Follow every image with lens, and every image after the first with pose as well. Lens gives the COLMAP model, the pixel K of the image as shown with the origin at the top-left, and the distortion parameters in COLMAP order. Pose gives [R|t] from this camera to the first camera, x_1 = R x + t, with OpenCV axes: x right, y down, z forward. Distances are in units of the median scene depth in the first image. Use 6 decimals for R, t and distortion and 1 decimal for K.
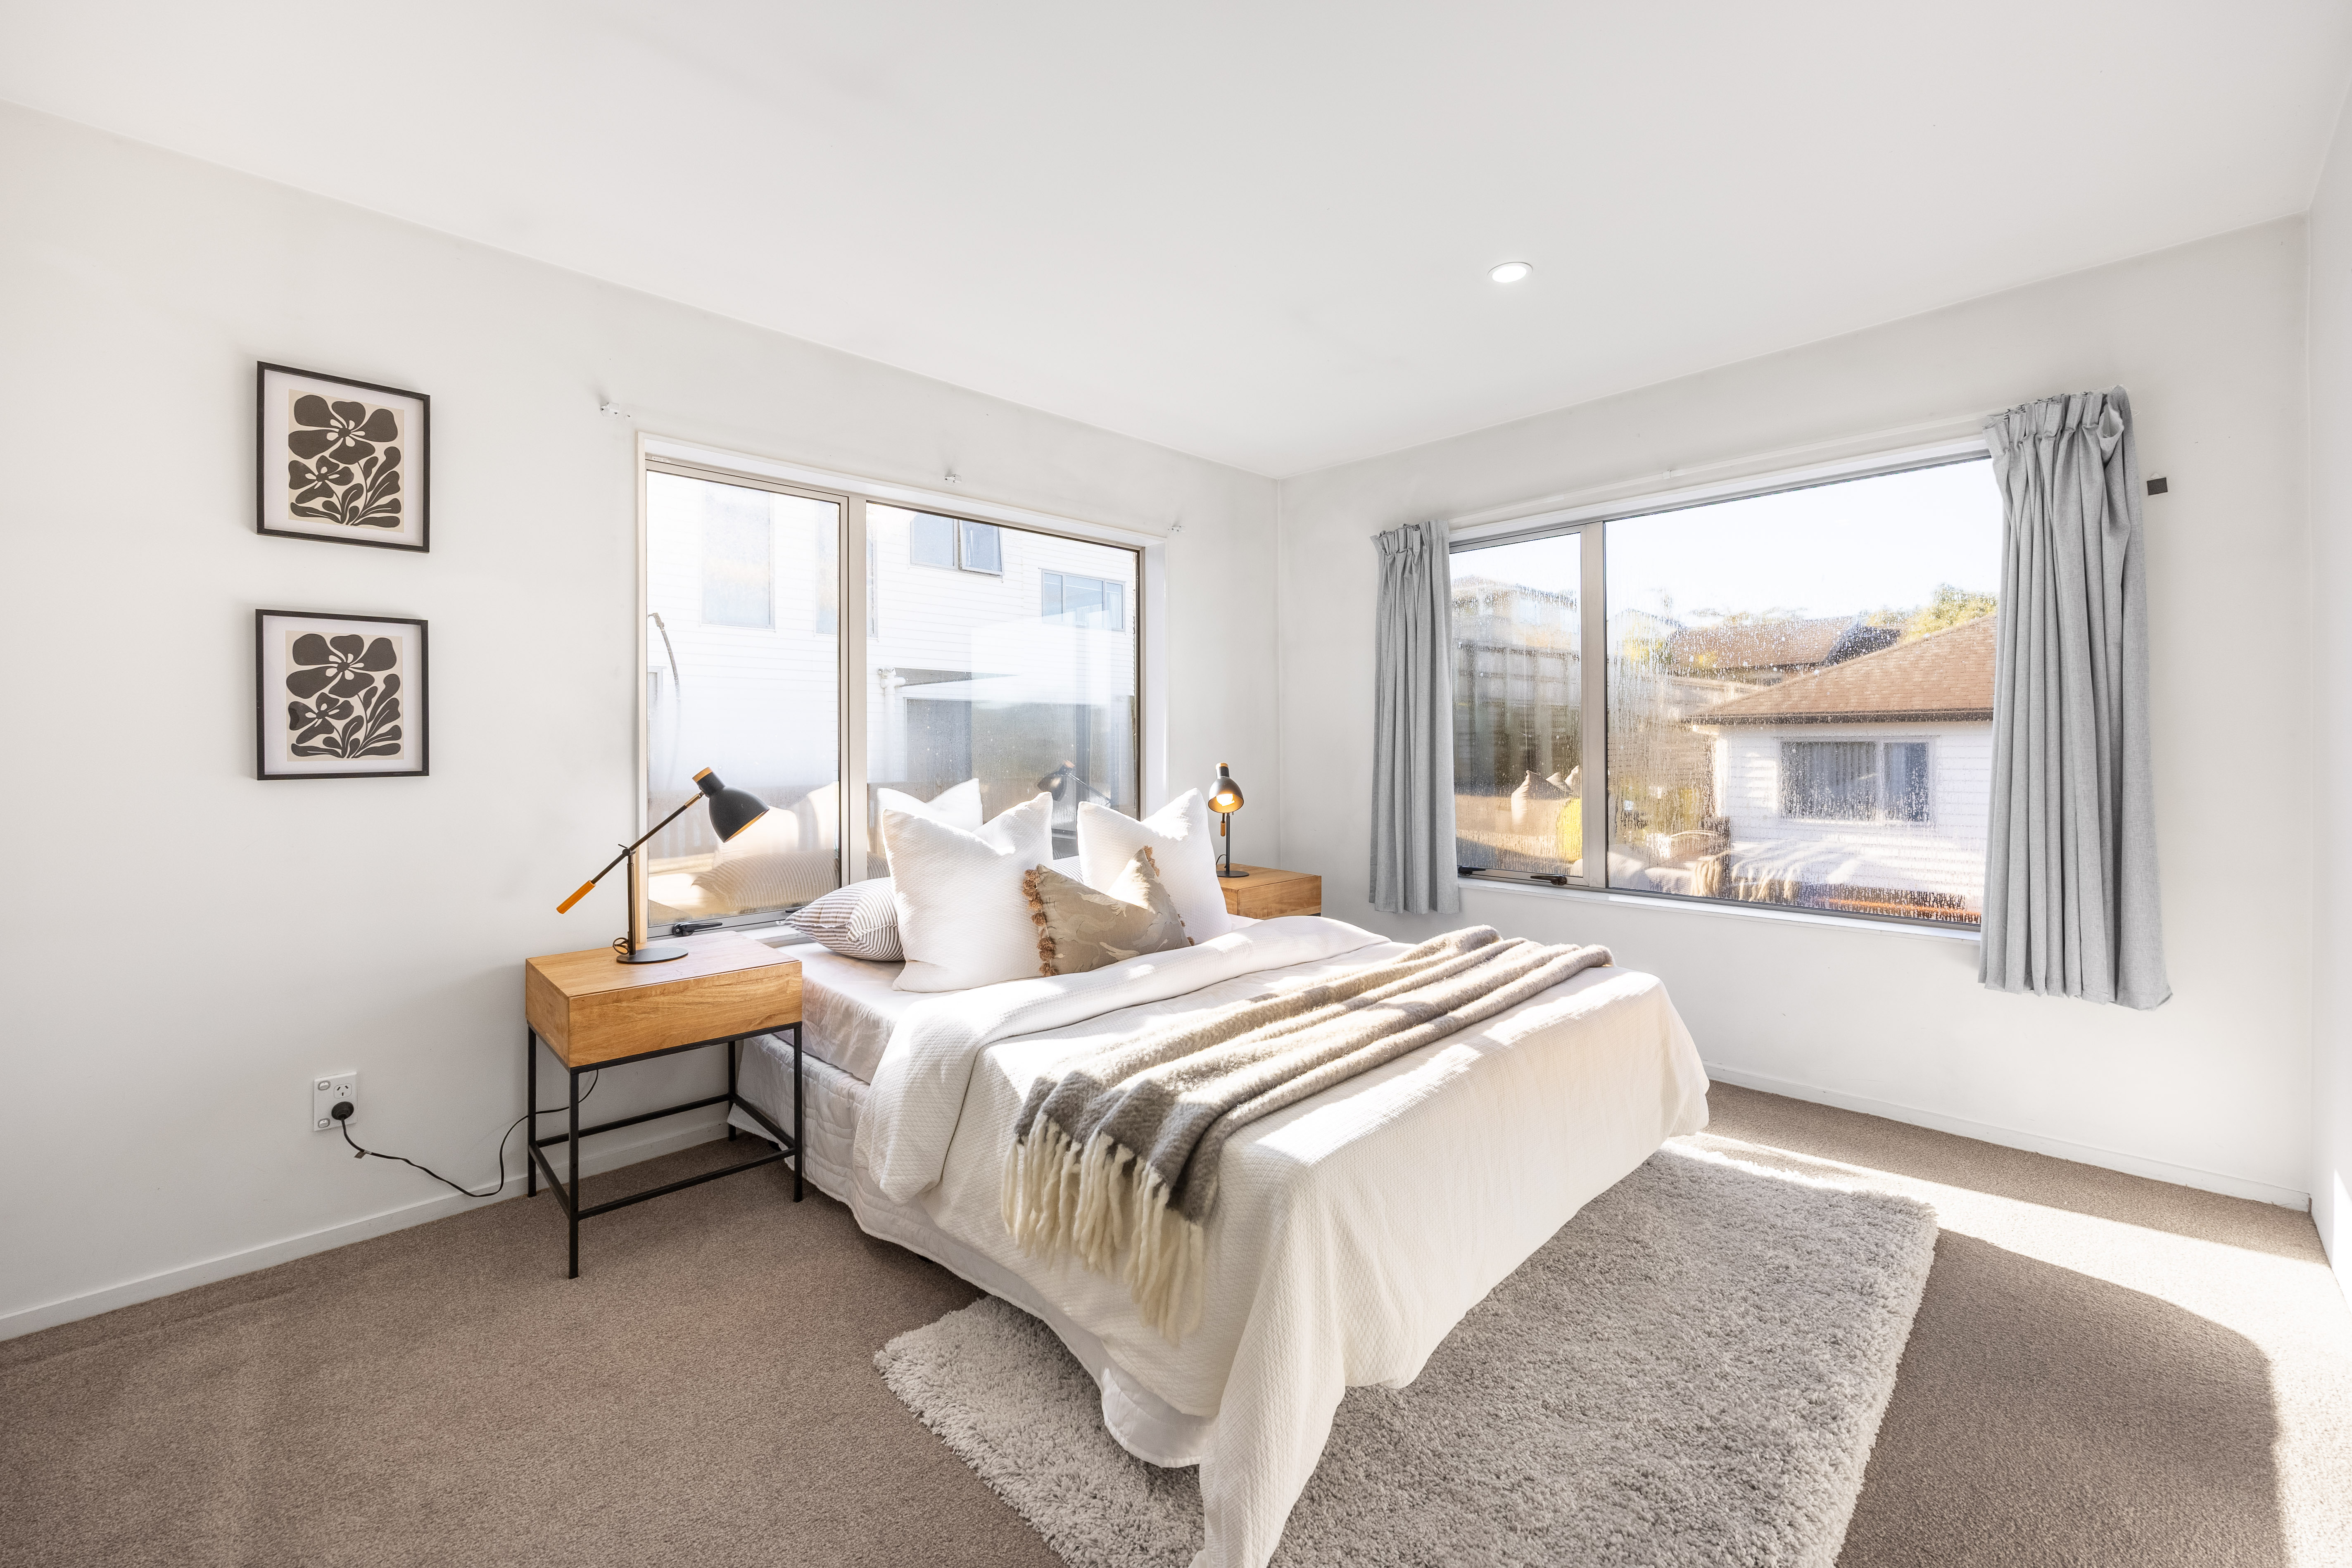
lens RADIAL K [[884.8, 0, 1166.2], [0, 884.8, 781.6], [0, 0, 1]] dist [-0.000388, -0.000160]
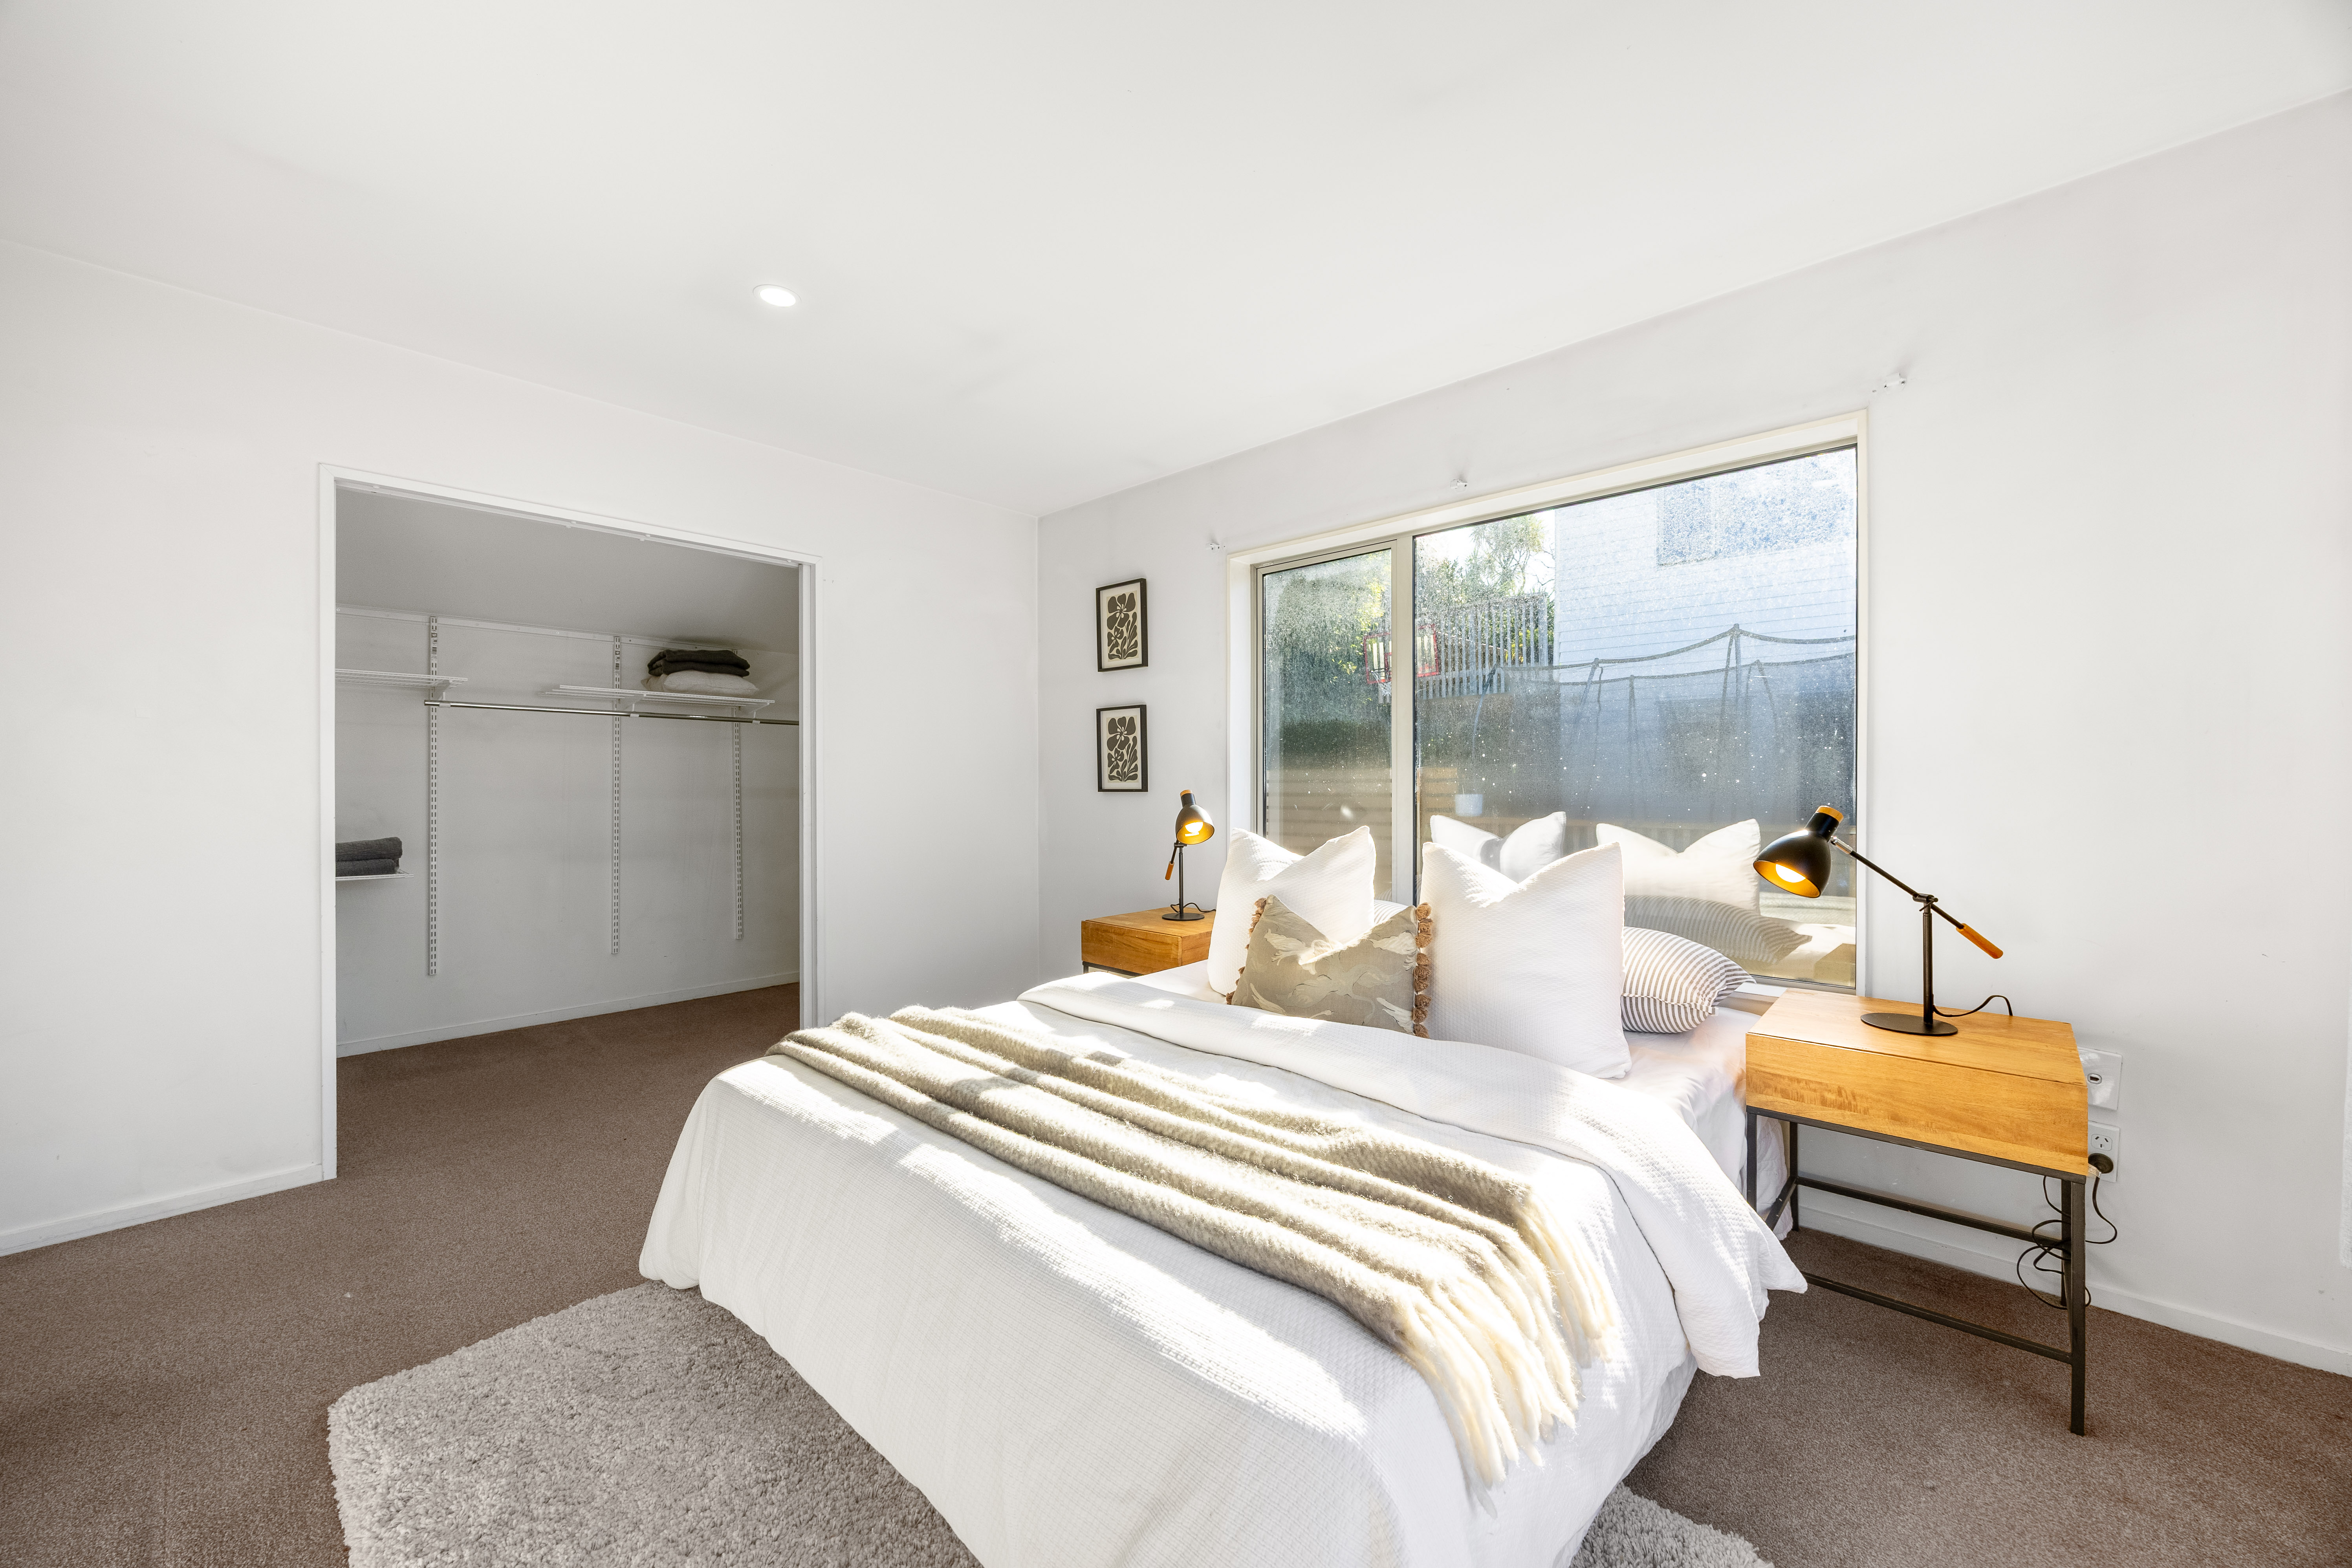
lens RADIAL K [[884.8, 0, 1166.2], [0, 884.8, 781.6], [0, 0, 1]] dist [-0.000388, -0.000160]
pose [[0.057425, 0.001012, -0.998349, 1.009366], [-0.033850, 0.999426, -0.000934, -0.029652], [0.997776, 0.033848, 0.057426, 1.029015]]
